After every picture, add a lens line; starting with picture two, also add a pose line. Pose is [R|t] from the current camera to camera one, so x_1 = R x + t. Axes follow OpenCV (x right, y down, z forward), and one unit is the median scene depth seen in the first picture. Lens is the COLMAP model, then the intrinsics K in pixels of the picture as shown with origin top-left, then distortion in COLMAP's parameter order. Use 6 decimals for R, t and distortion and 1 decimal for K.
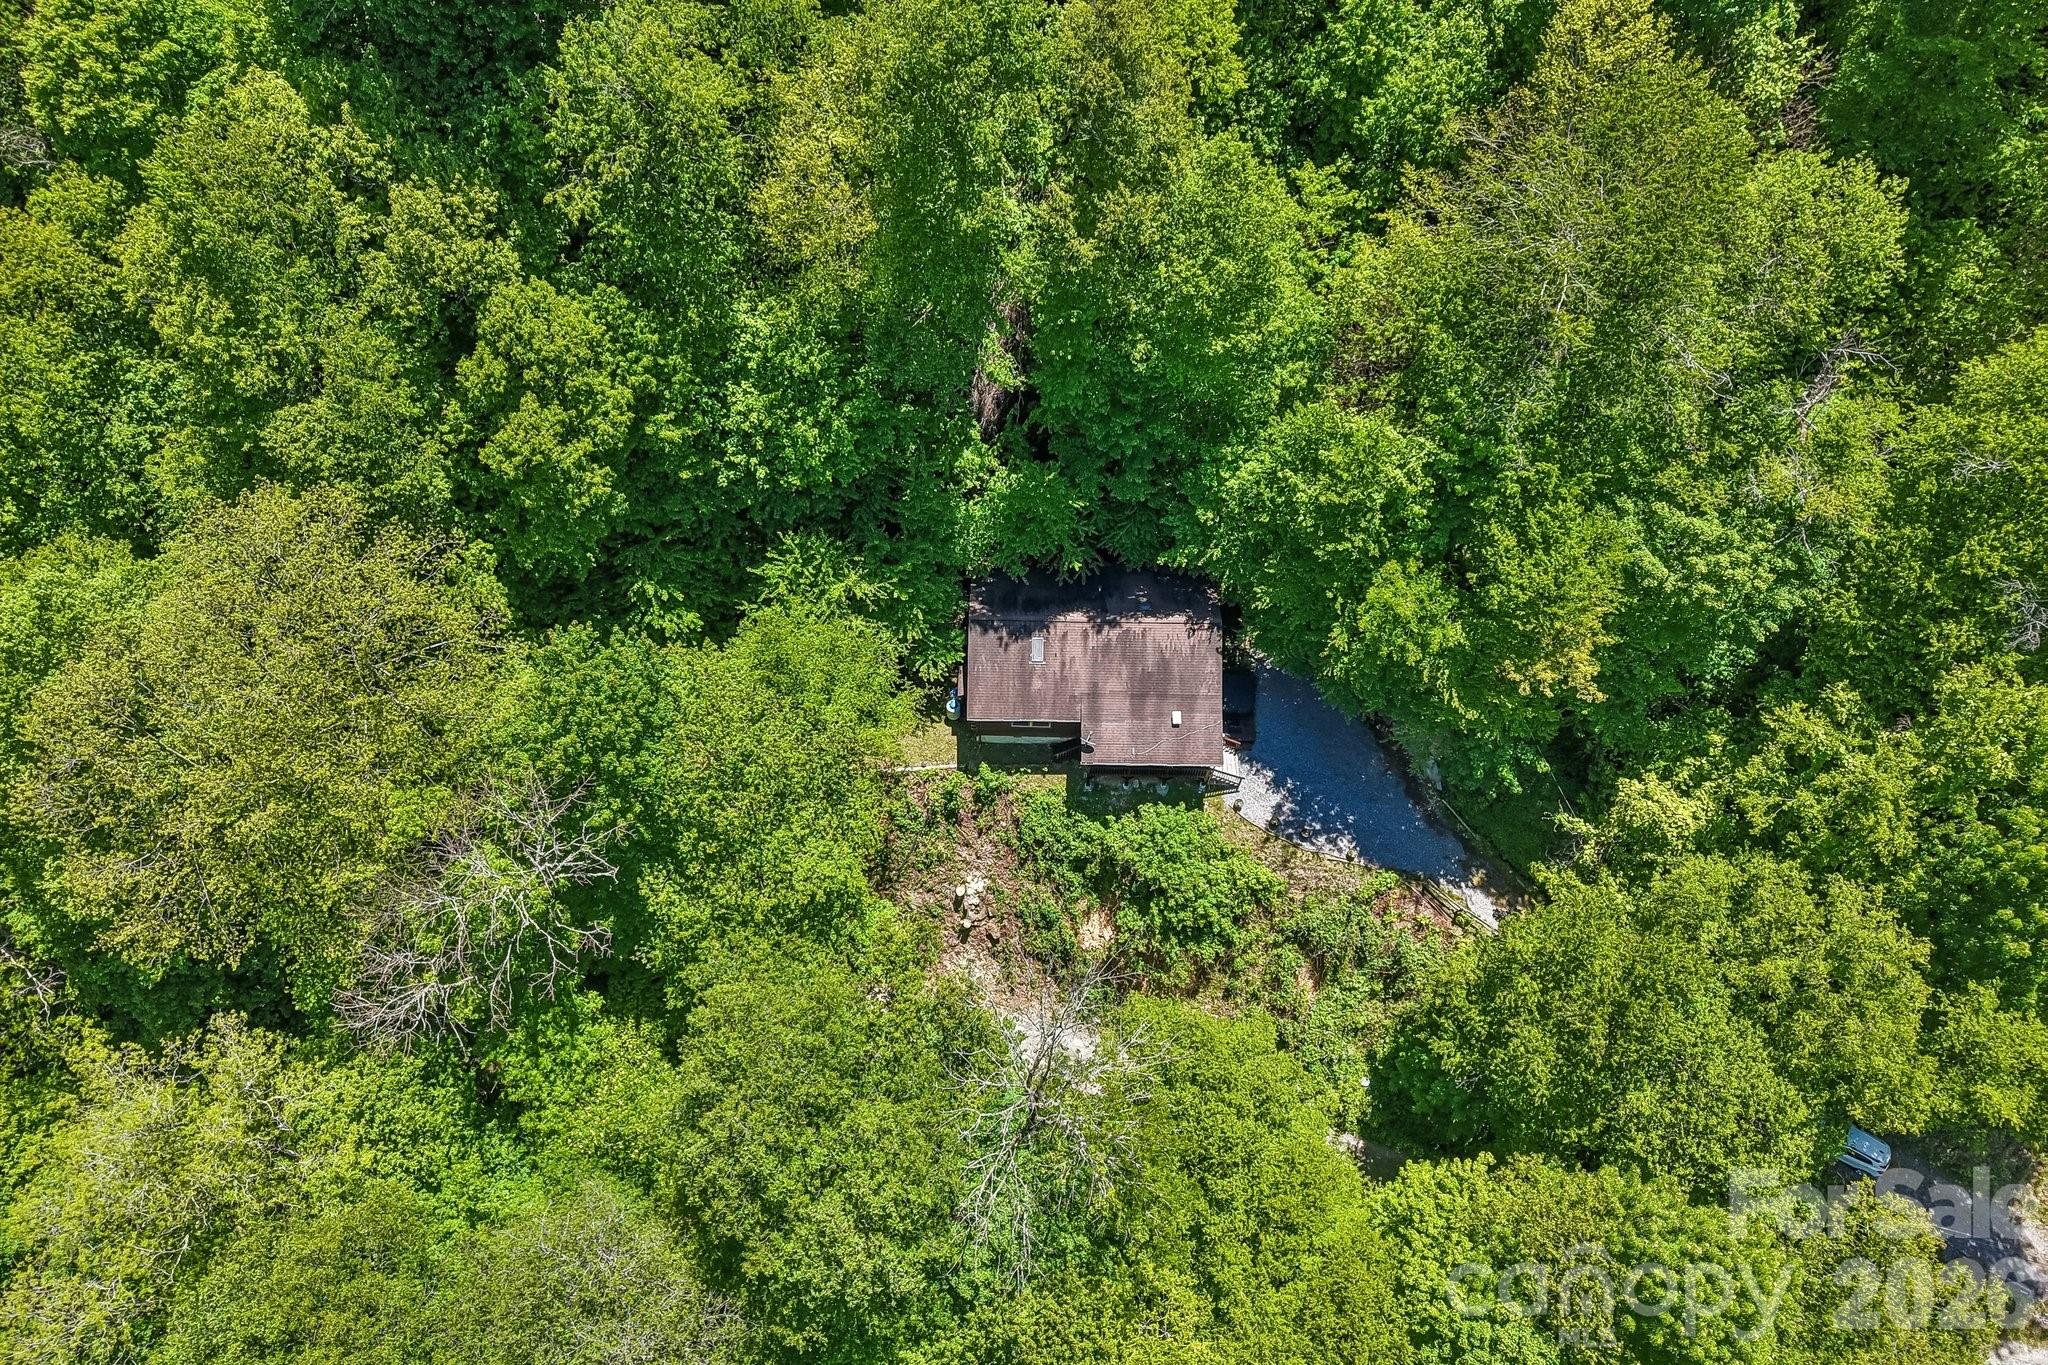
lens RADIAL K [[1335.1, 0, 1020.0], [0, 1335.1, 674.1], [0, 0, 1]] dist [0.039794, -0.031027]
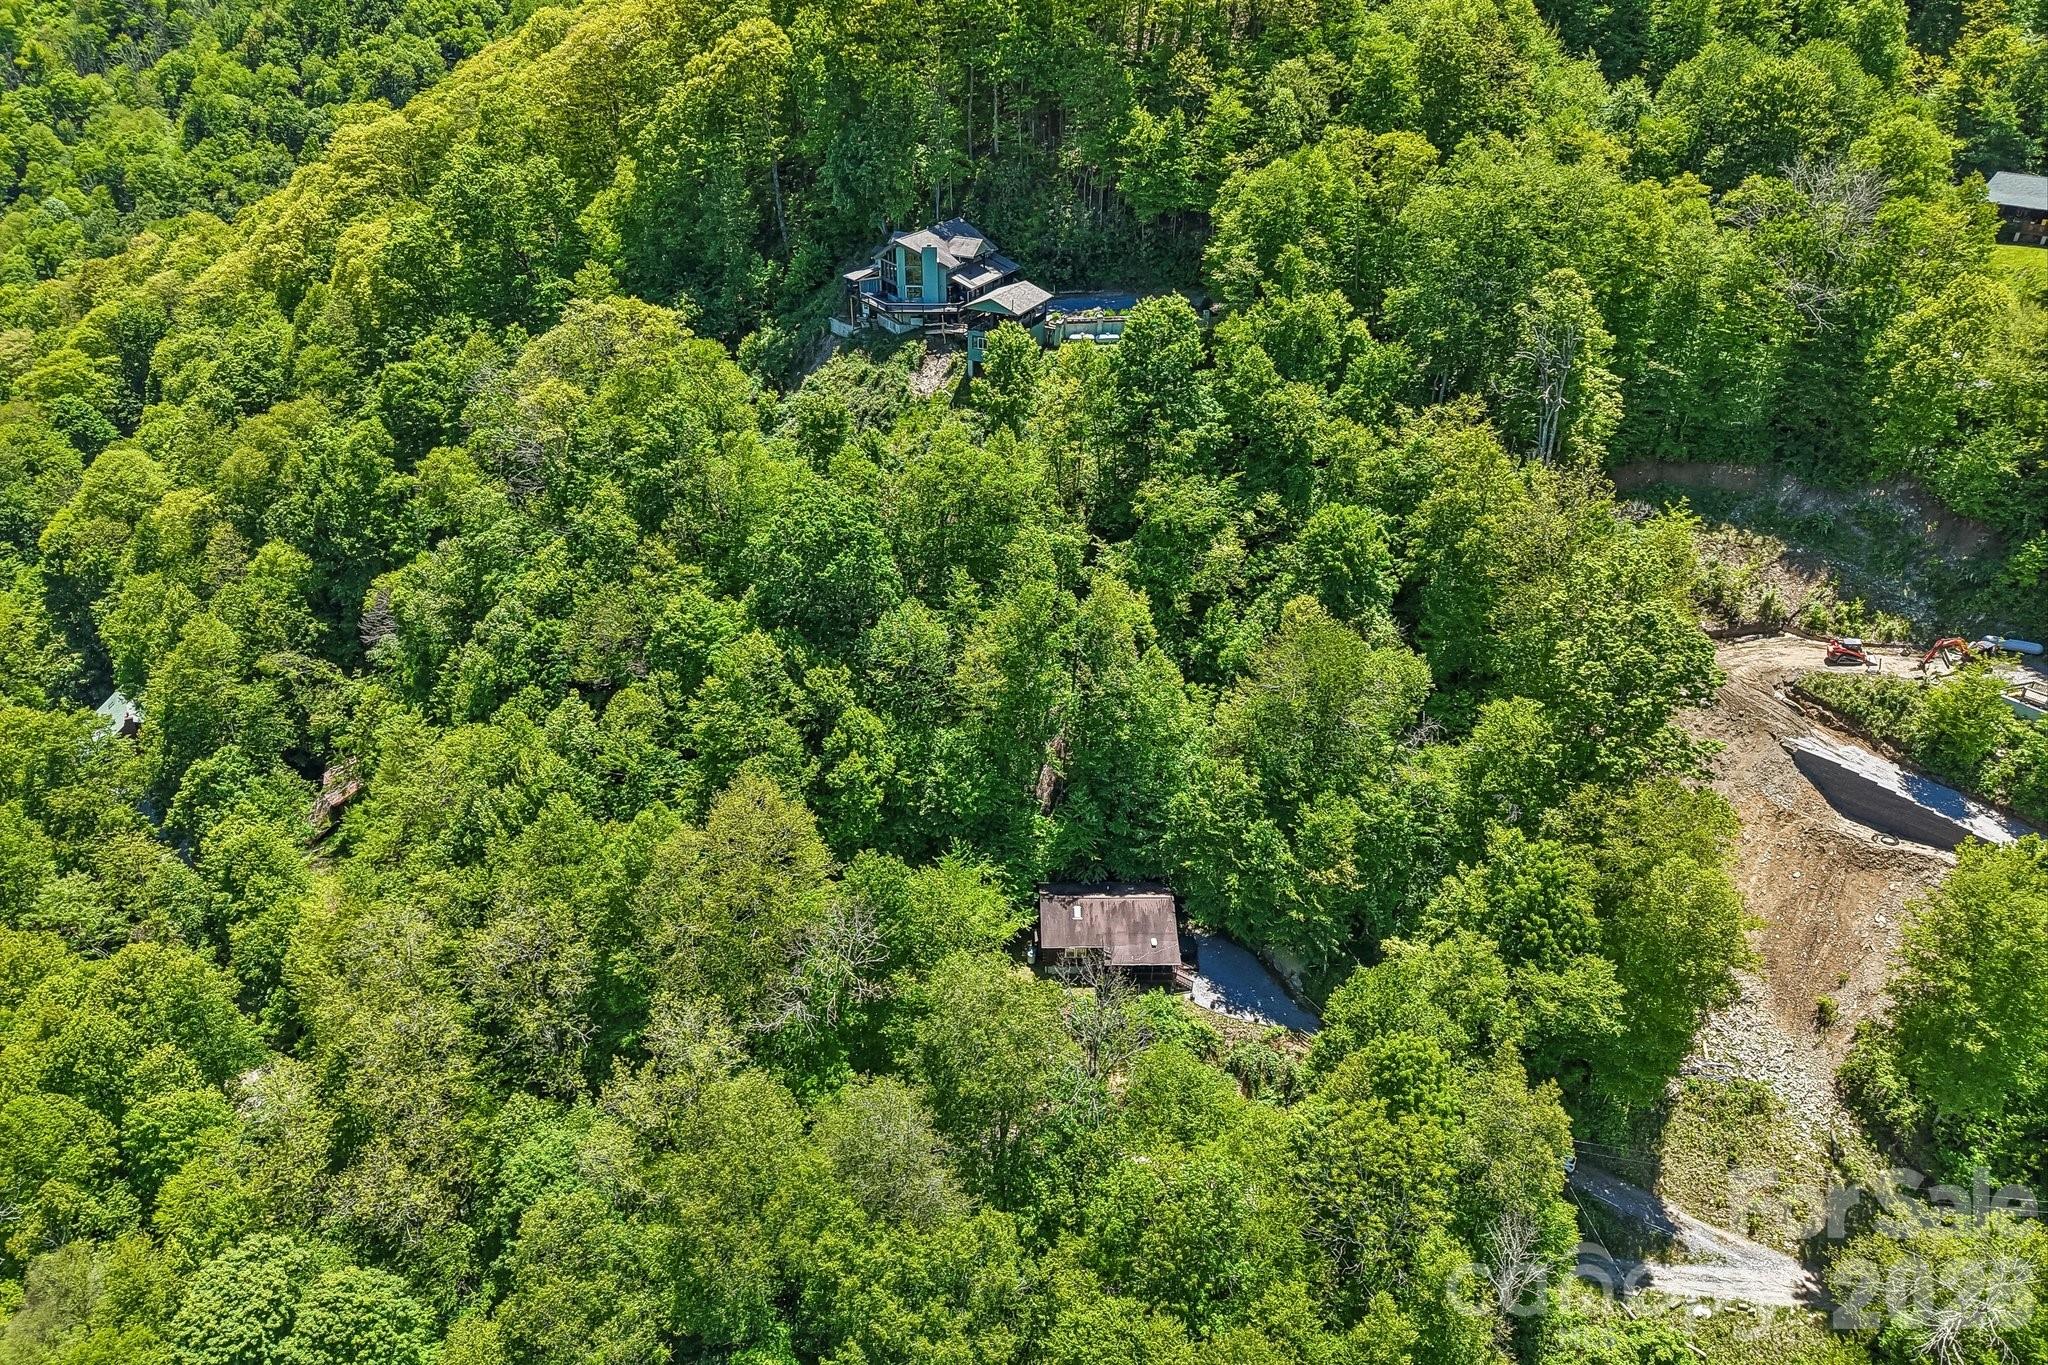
lens RADIAL K [[1369.1, 0, 1024.0], [0, 1369.1, 682.5], [0, 0, 1]] dist [0.004270, 0.001813]
pose [[0.999447, -0.018291, 0.027759, -0.118791], [0.029968, 0.857151, -0.514193, 0.749990], [-0.014389, 0.514741, 0.857225, -0.884268]]
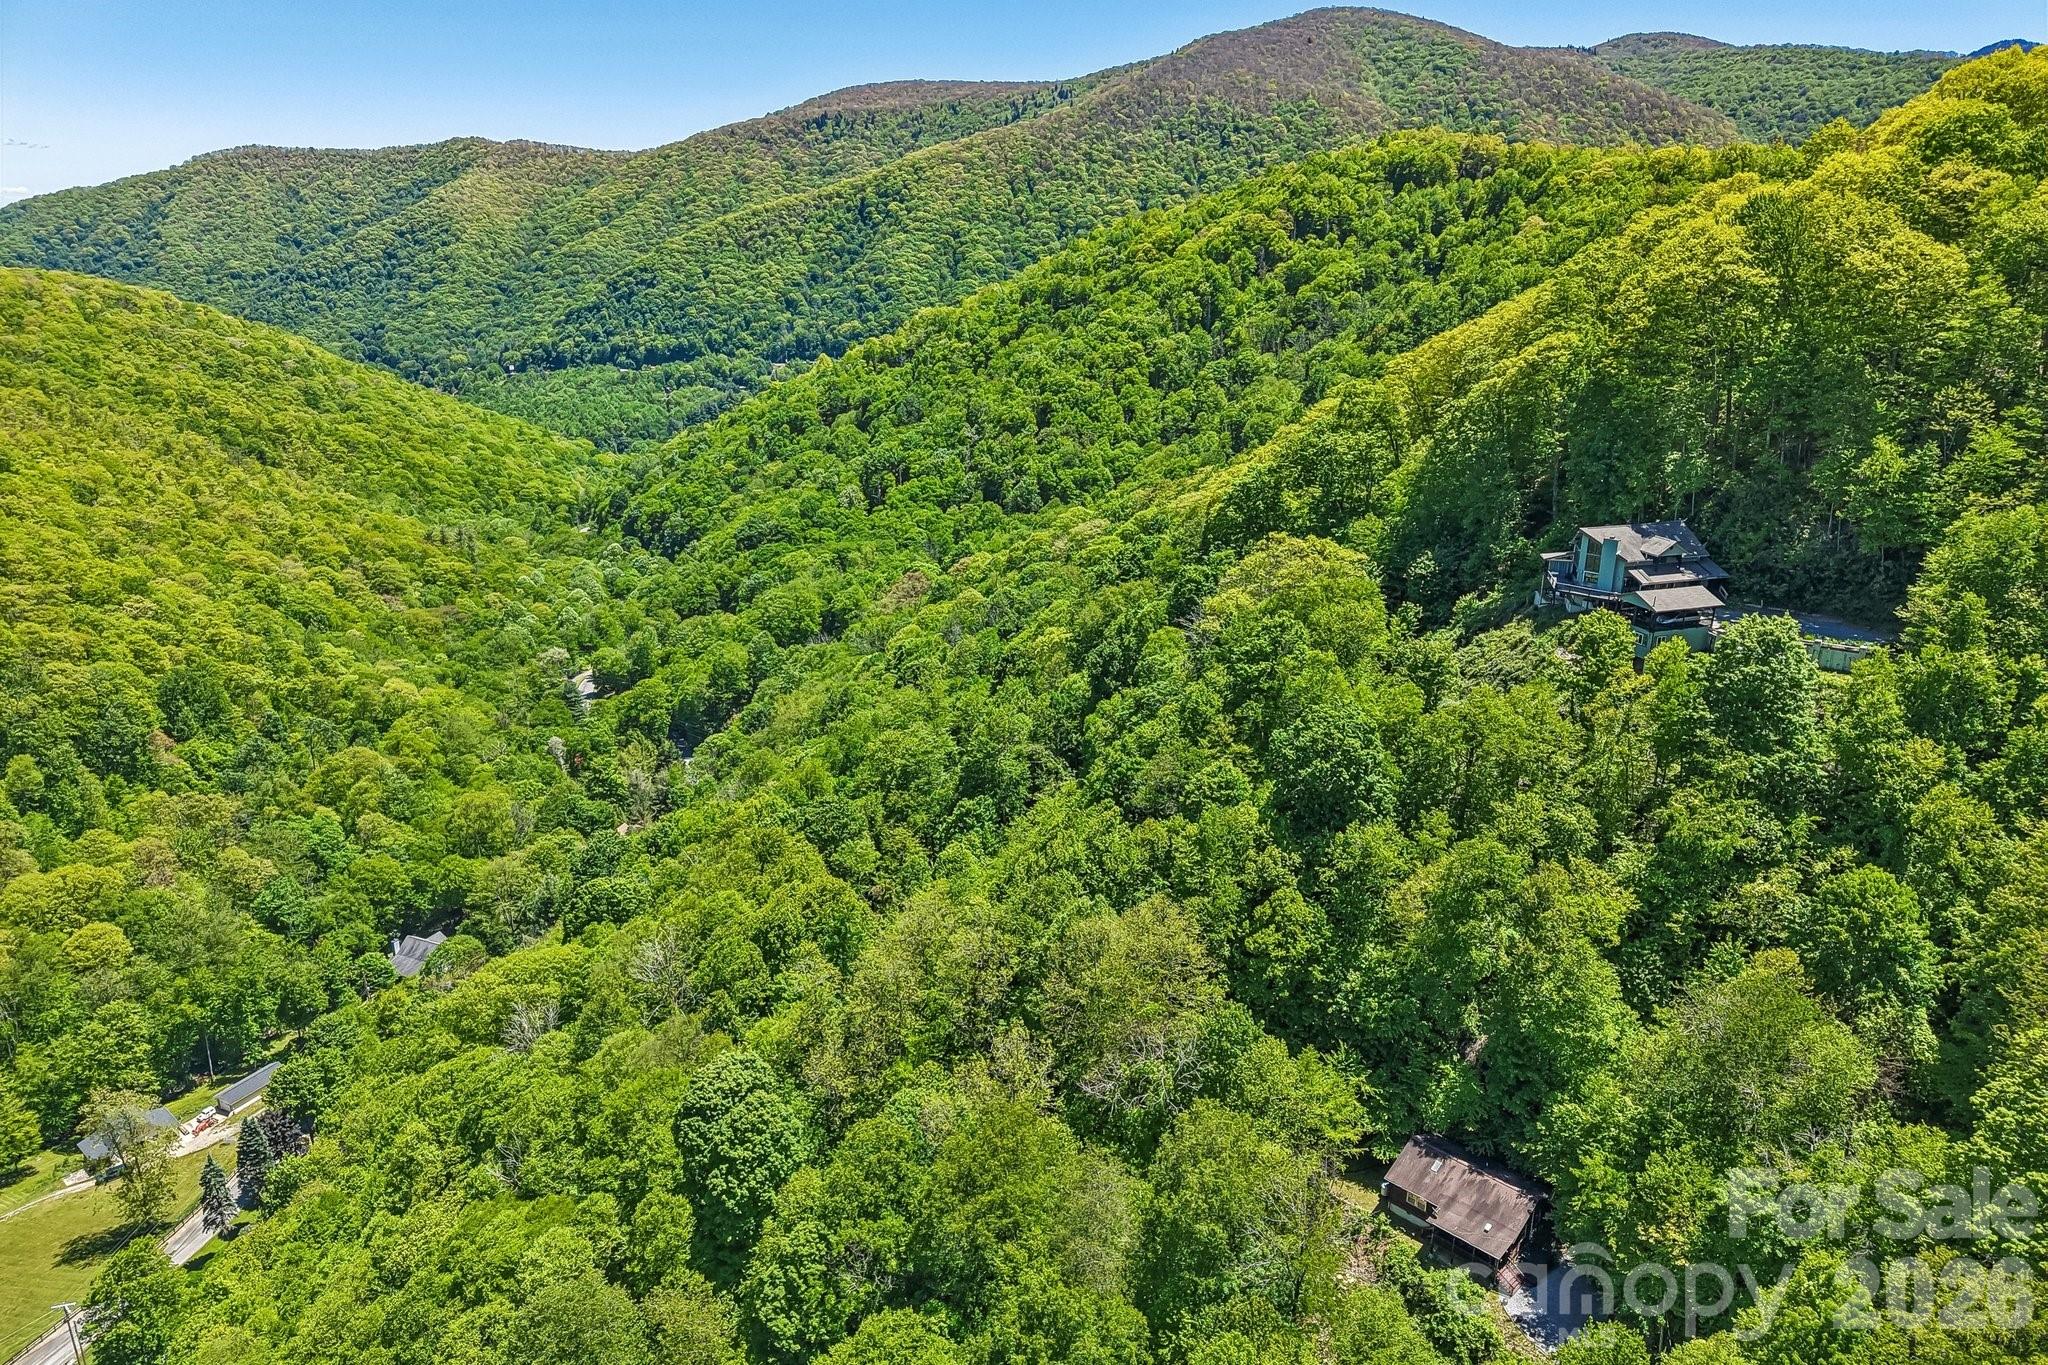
lens RADIAL K [[1369.1, 0, 1024.0], [0, 1369.1, 682.5], [0, 0, 1]] dist [0.004270, 0.001813]
pose [[0.724877, 0.212293, -0.655352, 0.771496], [-0.597730, 0.666748, -0.445158, 0.793723], [0.342451, 0.714408, 0.610204, -0.933573]]
